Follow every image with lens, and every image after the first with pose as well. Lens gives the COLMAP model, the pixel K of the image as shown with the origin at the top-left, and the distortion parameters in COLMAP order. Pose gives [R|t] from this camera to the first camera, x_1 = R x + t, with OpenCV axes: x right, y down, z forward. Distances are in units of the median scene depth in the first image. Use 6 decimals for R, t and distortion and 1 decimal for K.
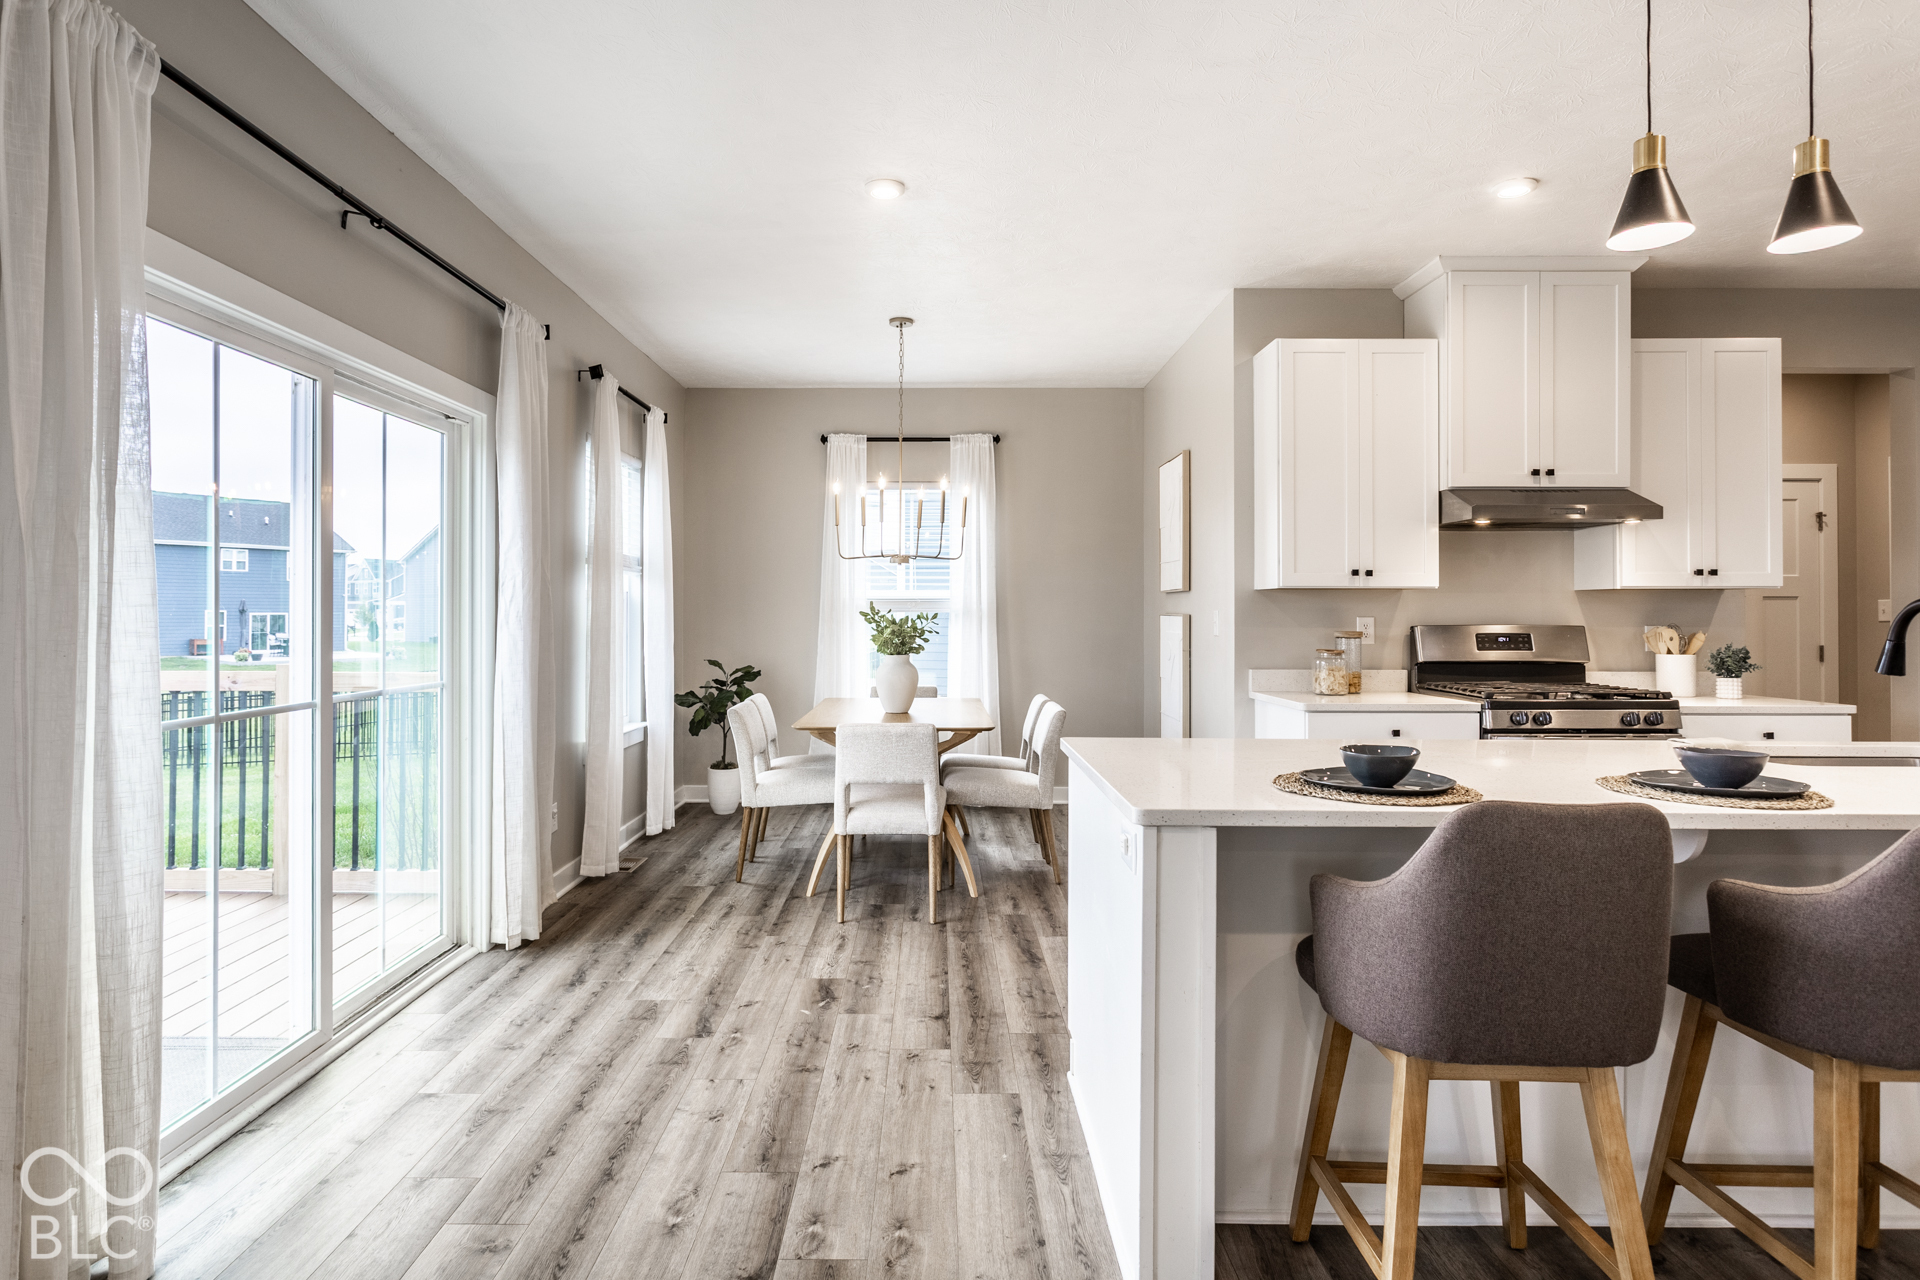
lens RADIAL K [[1024.2, 0, 930.1], [0, 1024.2, 598.8], [0, 0, 1]] dist [0.003145, 0.001340]
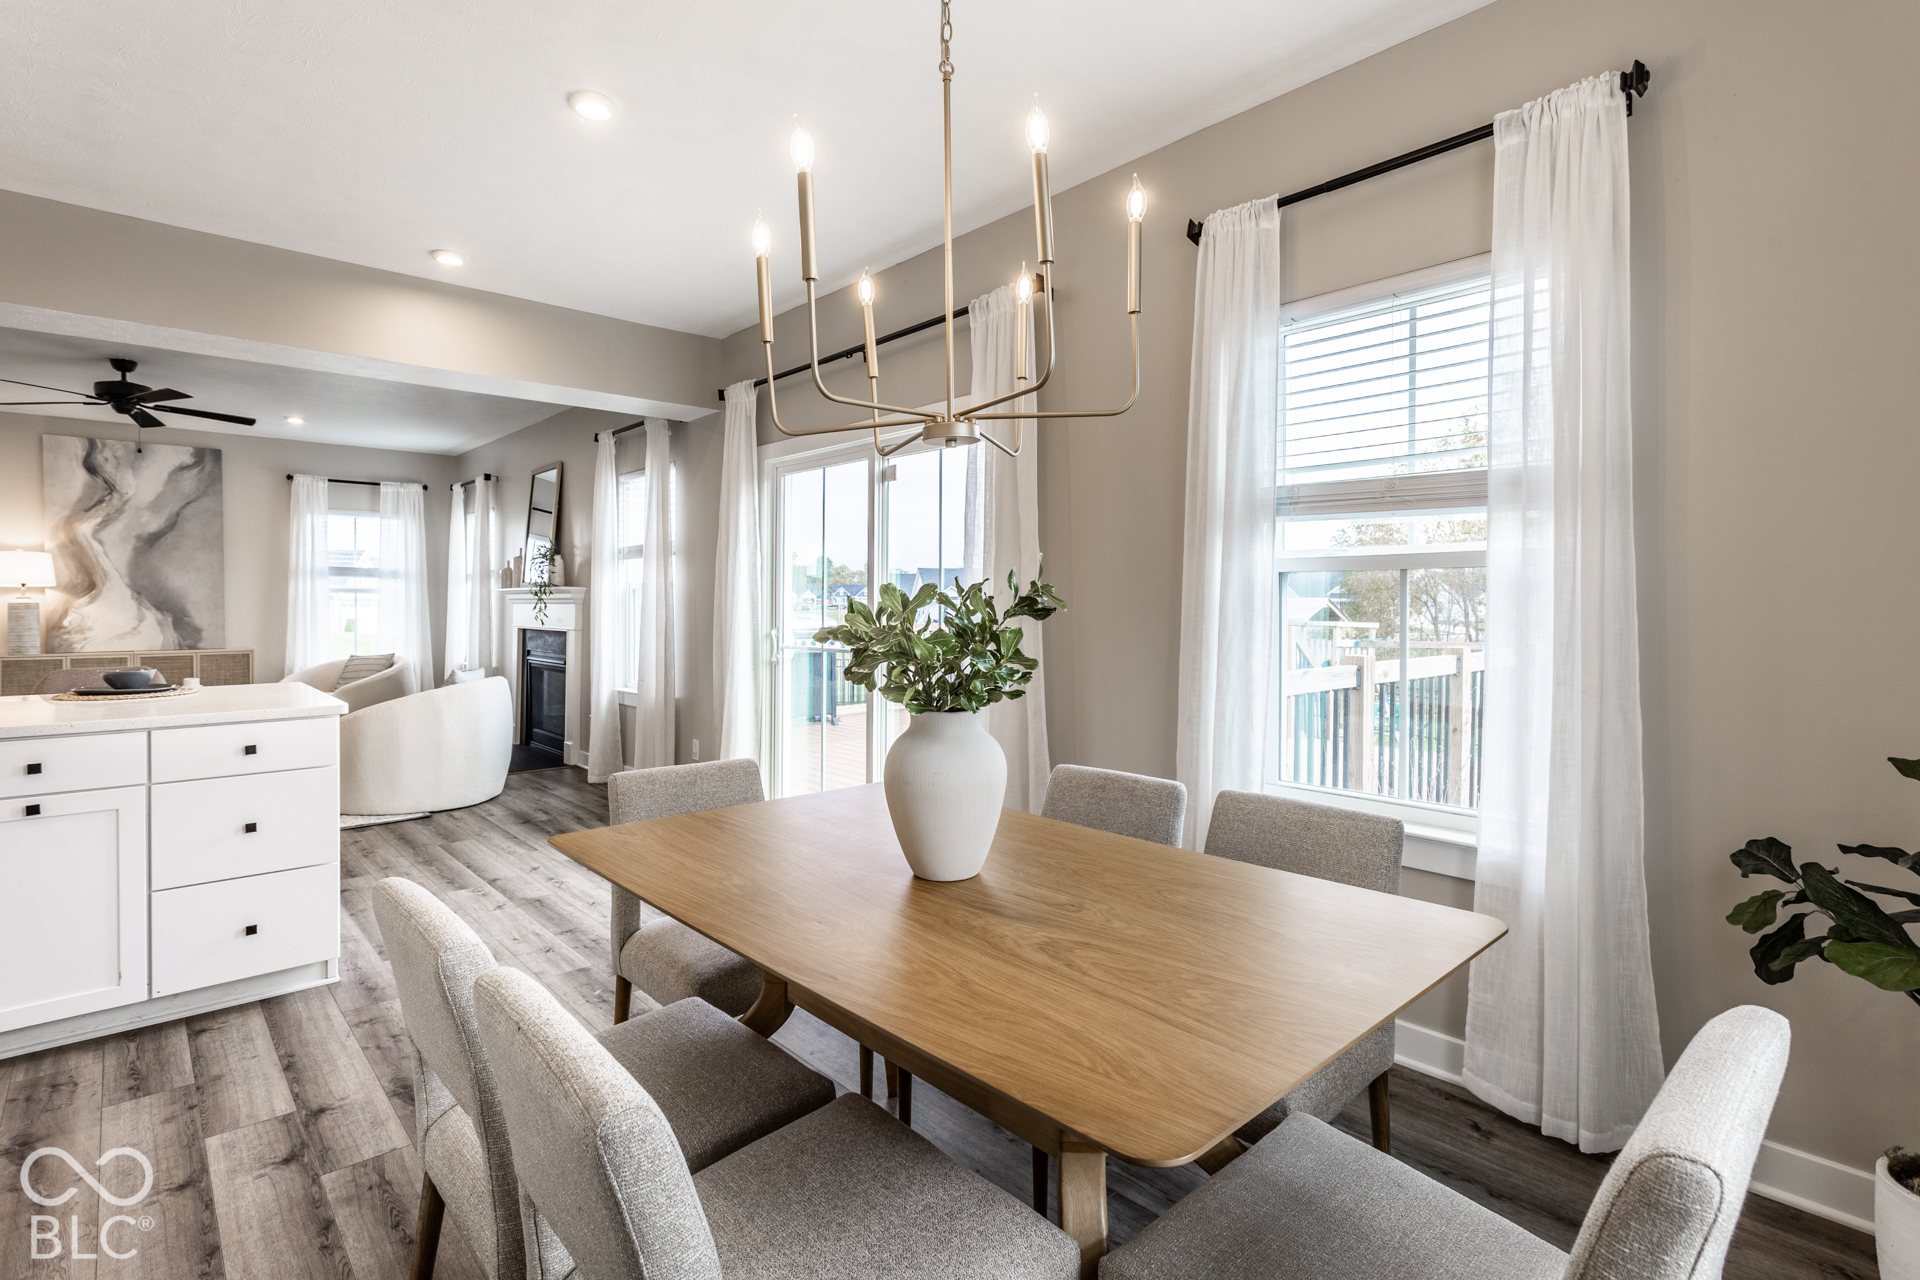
lens RADIAL K [[914.7, 0, 942.2], [0, 914.7, 609.2], [0, 0, 1]] dist [-0.002264, 0.002966]
pose [[-0.742747, 0.003087, -0.669565, 0.209316], [0.006453, 0.999976, -0.002549, 0.024309], [0.669541, -0.006214, -0.742749, 1.456709]]
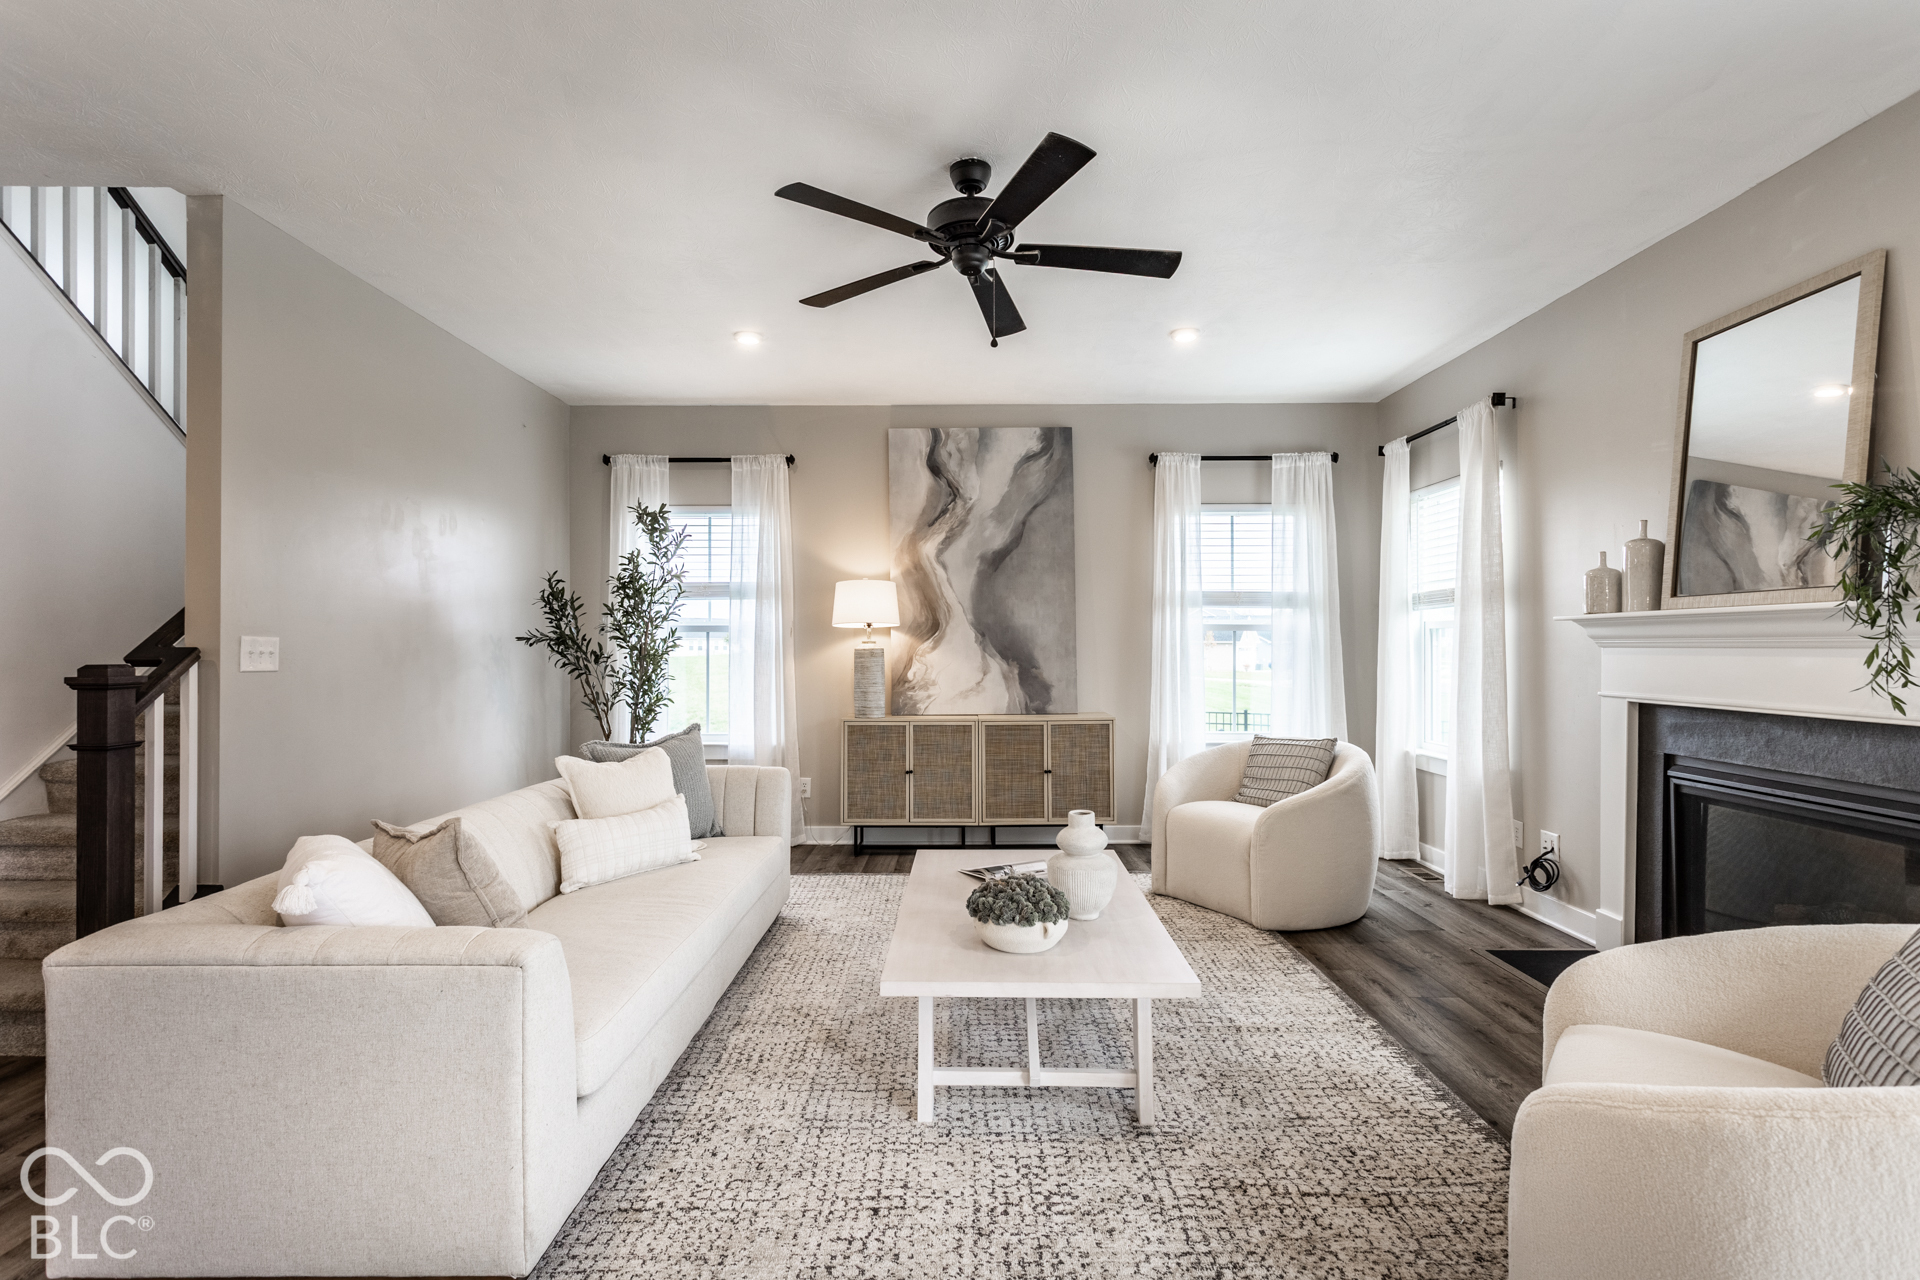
lens RADIAL K [[914.7, 0, 972.4], [0, 914.7, 637.2], [0, 0, 1]] dist [-0.002264, 0.002966]
pose [[-0.999983, 0.004331, -0.003978, 0.198274], [0.004422, 0.999721, -0.023224, 0.011201], [0.003876, -0.023241, -0.999722, 0.331187]]
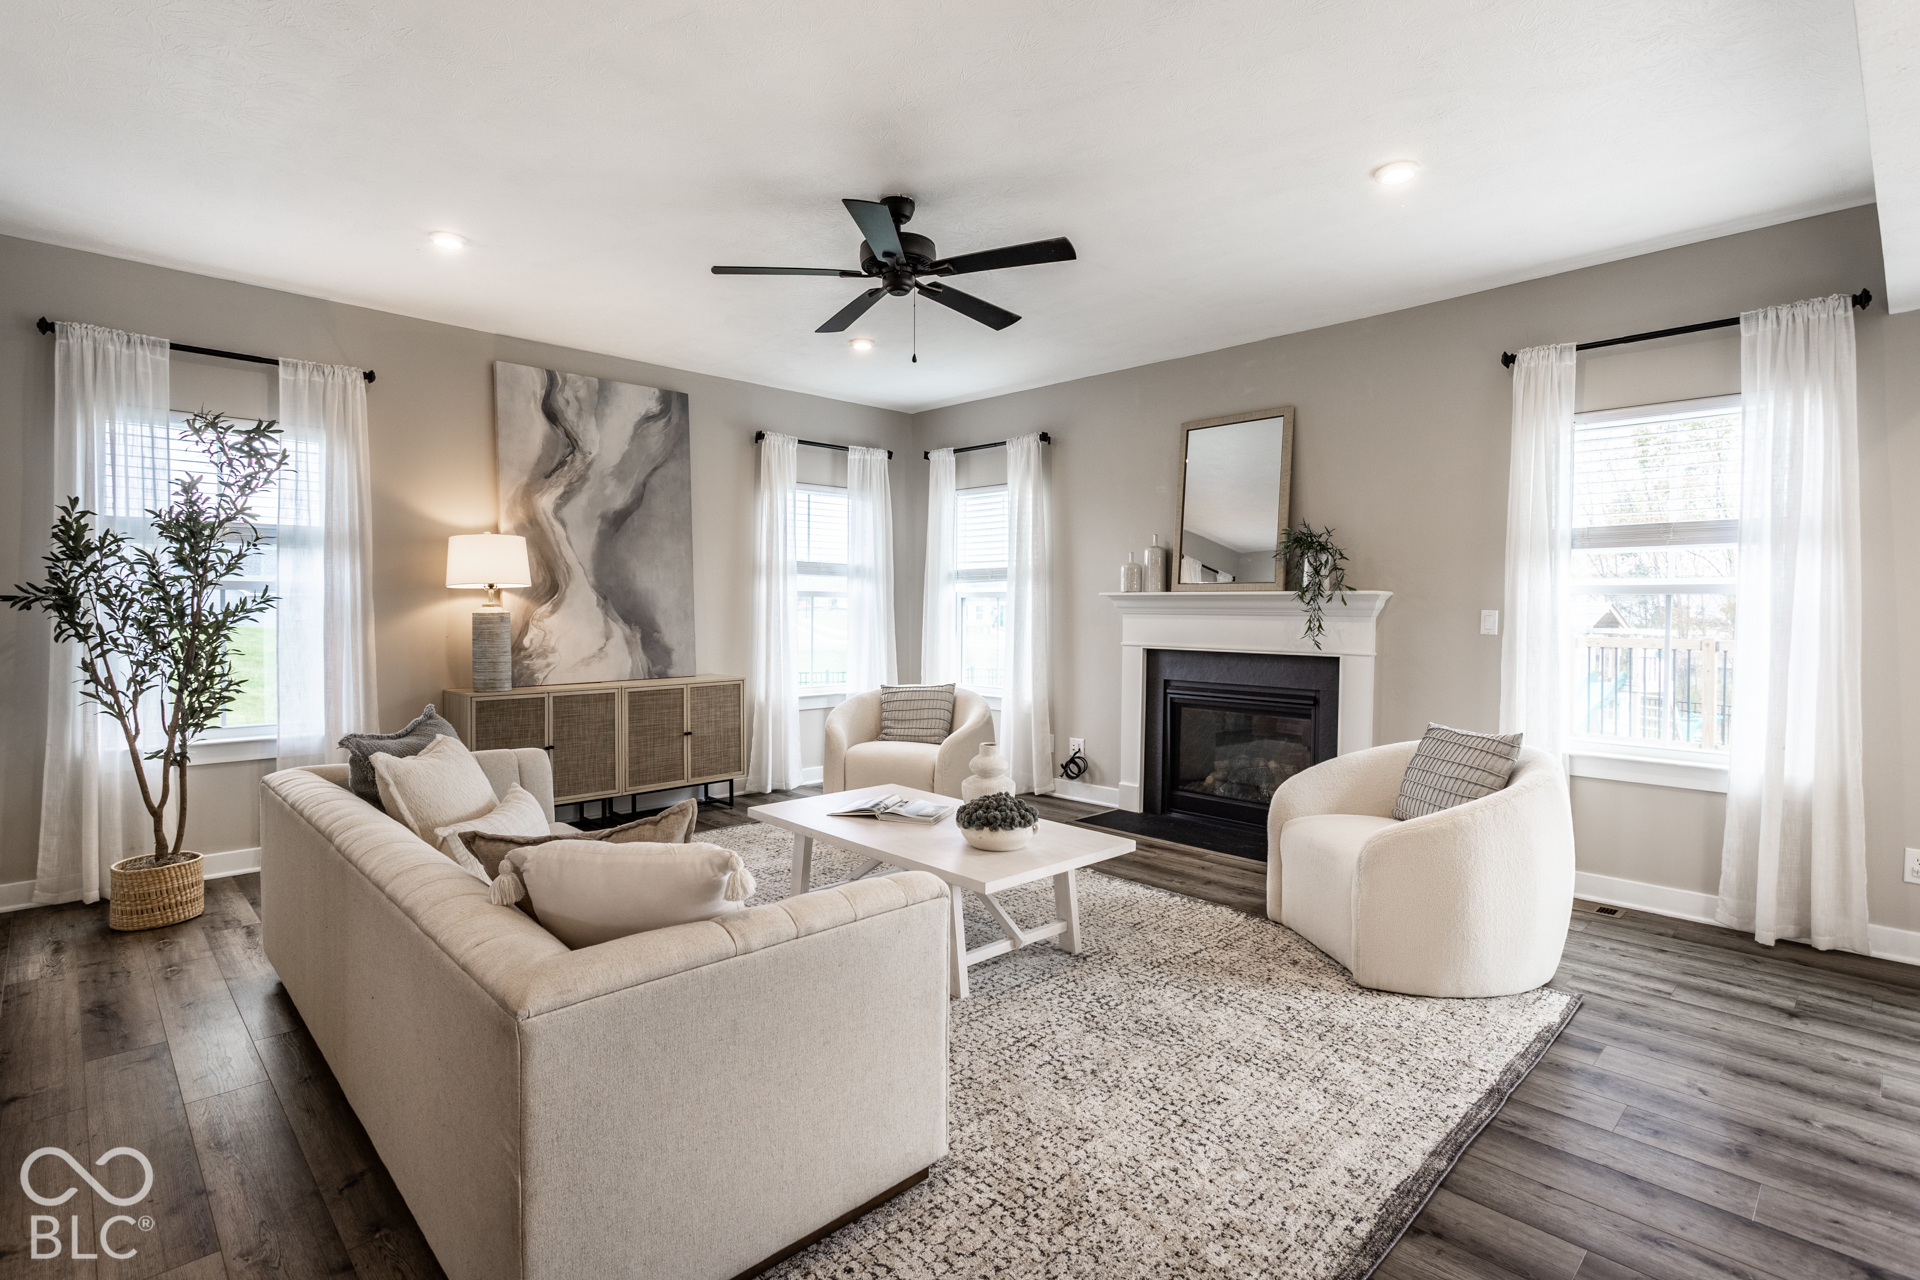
lens RADIAL K [[914.7, 0, 968.4], [0, 914.7, 630.4], [0, 0, 1]] dist [-0.002264, 0.002966]
pose [[-0.714146, 0.015919, -0.699816, 0.707750], [0.005433, 0.999837, 0.017199, 0.002863], [0.699975, 0.008480, -0.714117, 0.264204]]
